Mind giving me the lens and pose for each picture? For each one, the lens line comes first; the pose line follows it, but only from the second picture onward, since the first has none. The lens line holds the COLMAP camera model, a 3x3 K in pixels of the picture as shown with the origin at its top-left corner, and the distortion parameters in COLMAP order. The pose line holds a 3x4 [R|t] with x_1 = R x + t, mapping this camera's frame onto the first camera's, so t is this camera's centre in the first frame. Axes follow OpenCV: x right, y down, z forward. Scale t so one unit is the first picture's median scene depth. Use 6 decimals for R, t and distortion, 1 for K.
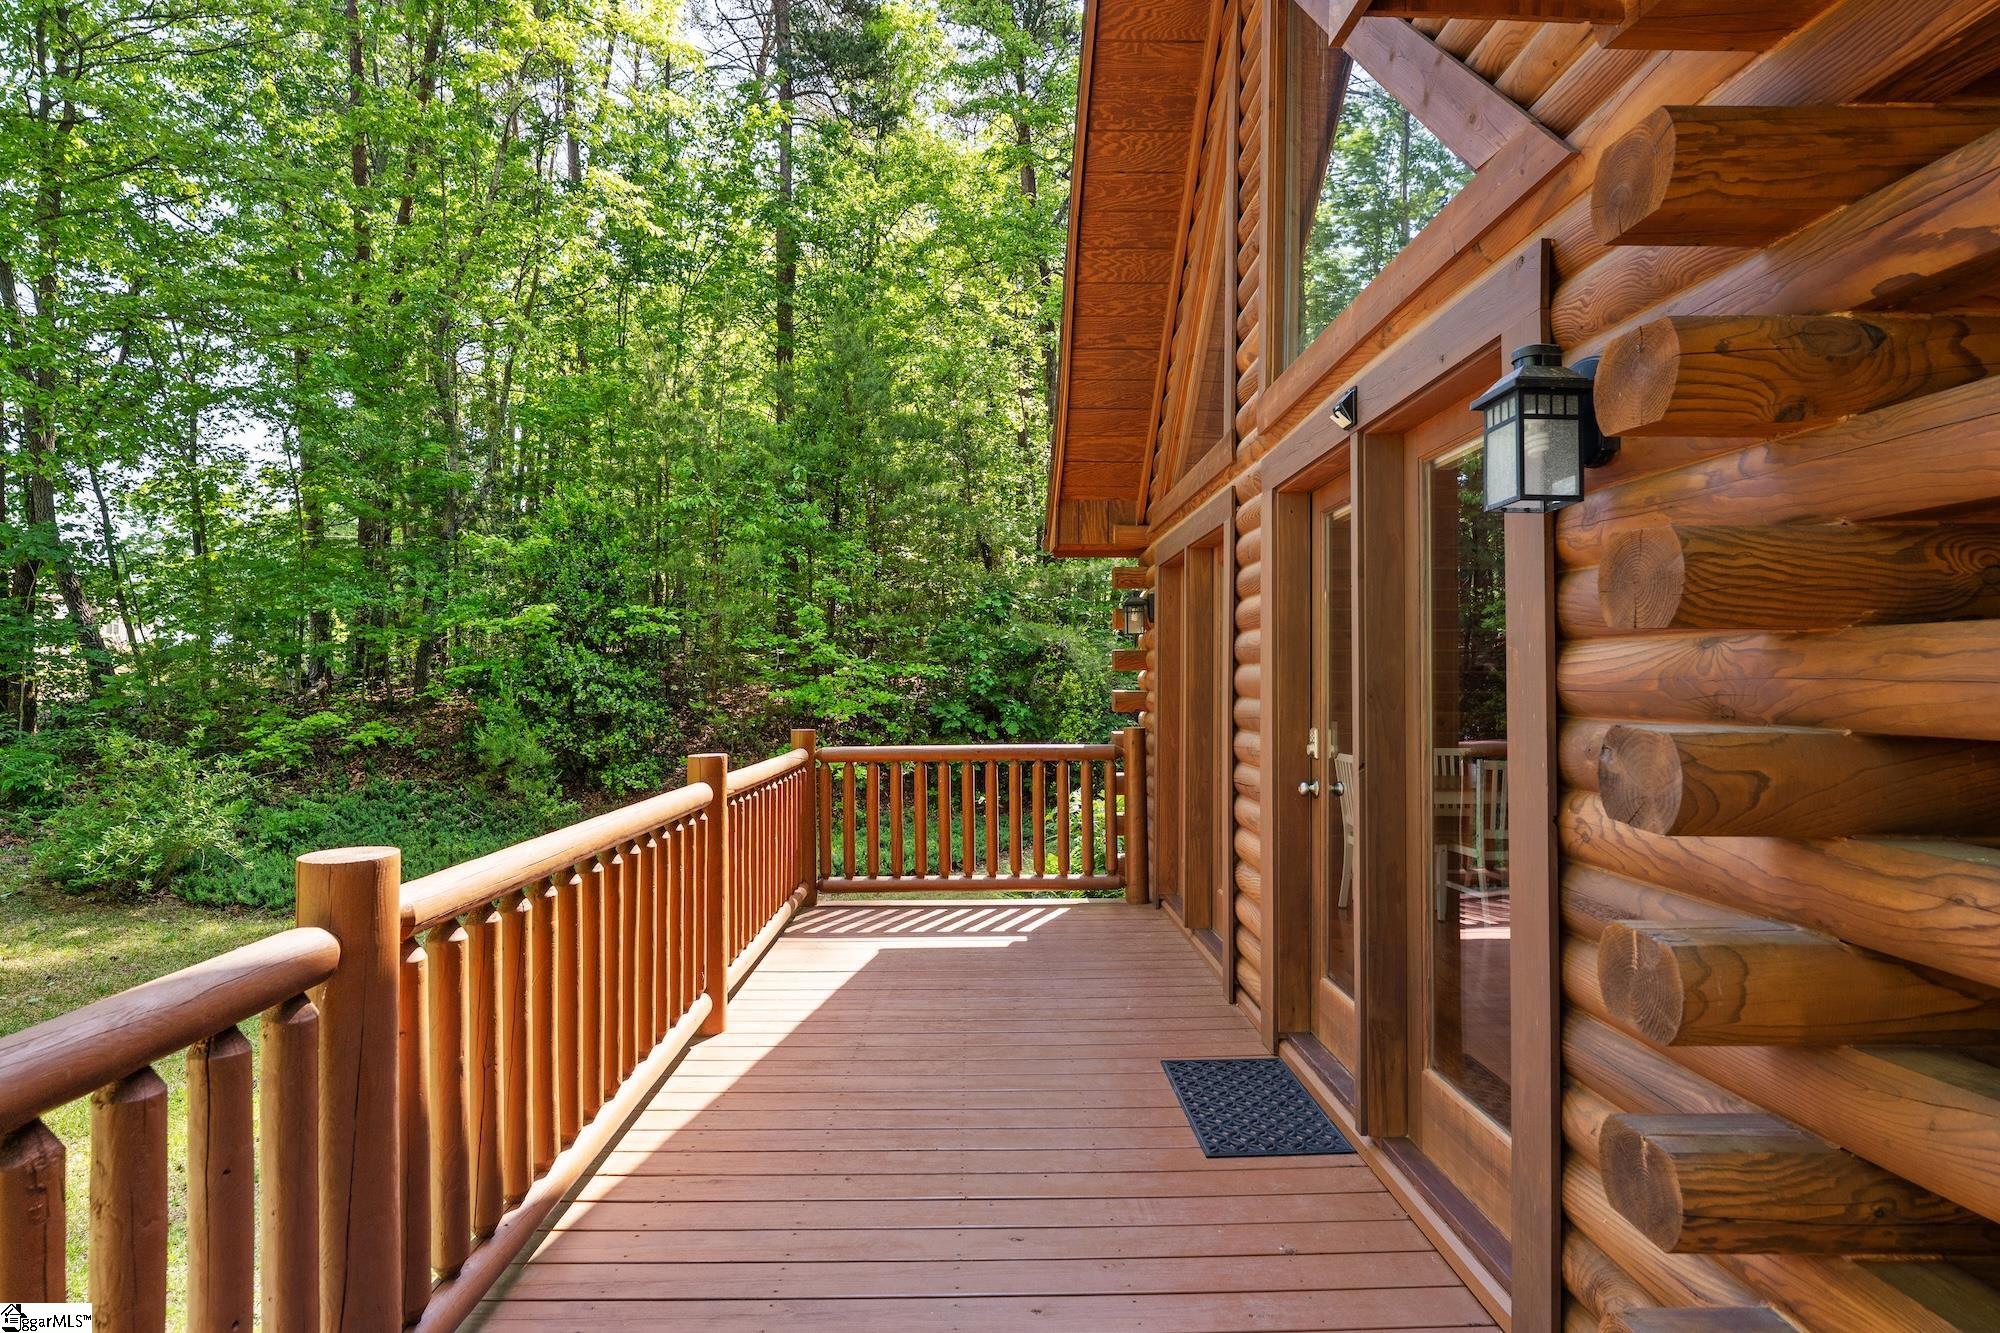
lens RADIAL K [[1010.6, 0, 994.7], [0, 1010.6, 668.7], [0, 0, 1]] dist [0.001659, -0.000104]
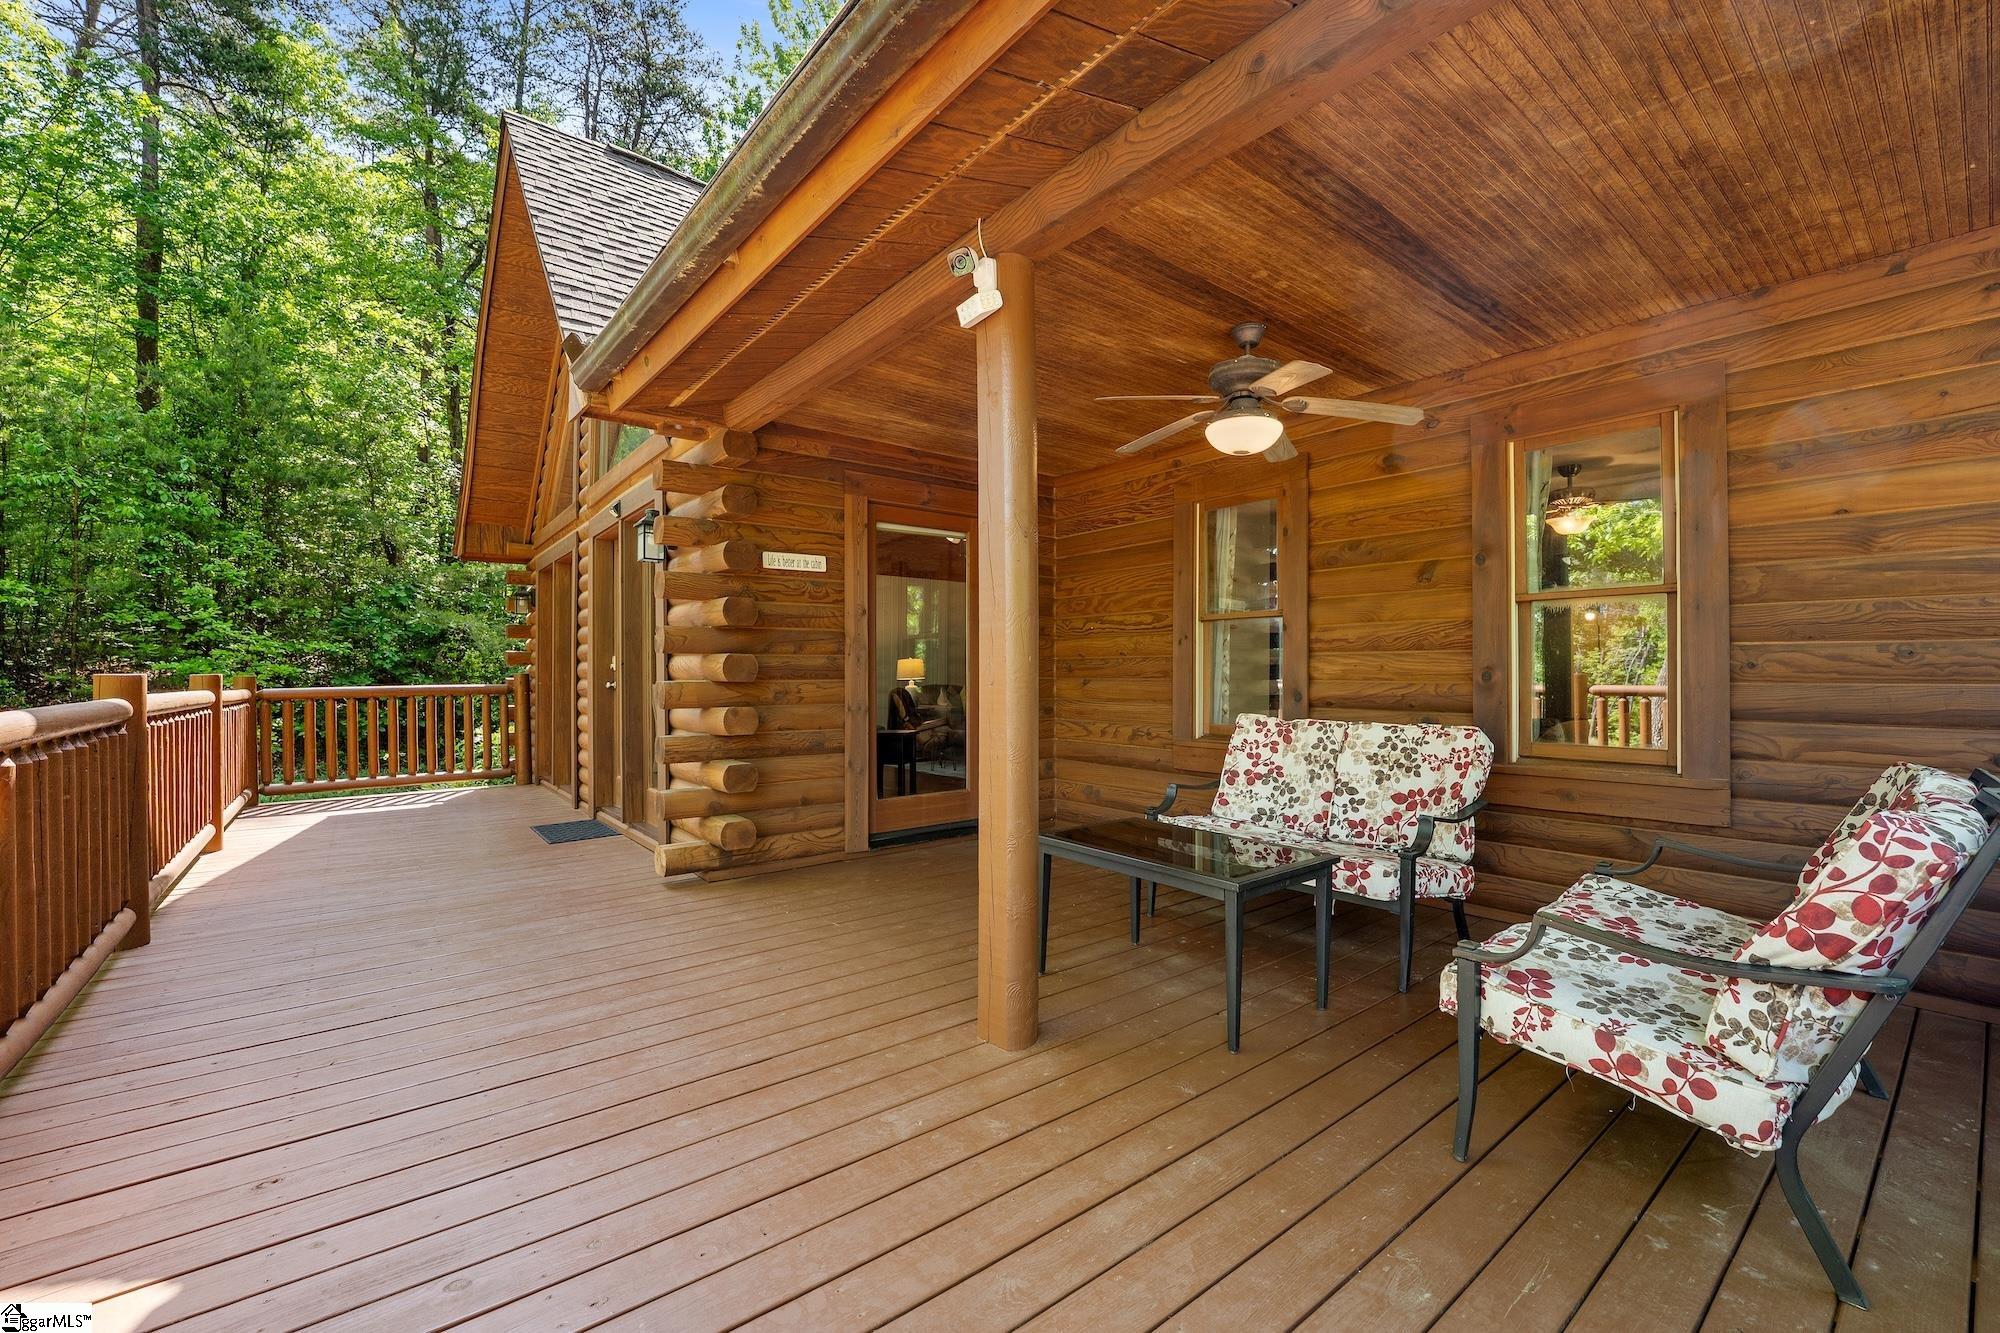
lens RADIAL K [[821.2, 0, 991.3], [0, 821.2, 669.8], [0, 0, 1]] dist [-0.023901, 0.000628]
pose [[0.799381, -0.001093, 0.600823, -0.018552], [-0.003483, 0.999973, 0.006454, 0.020047], [-0.600814, -0.007252, 0.799356, -0.216256]]
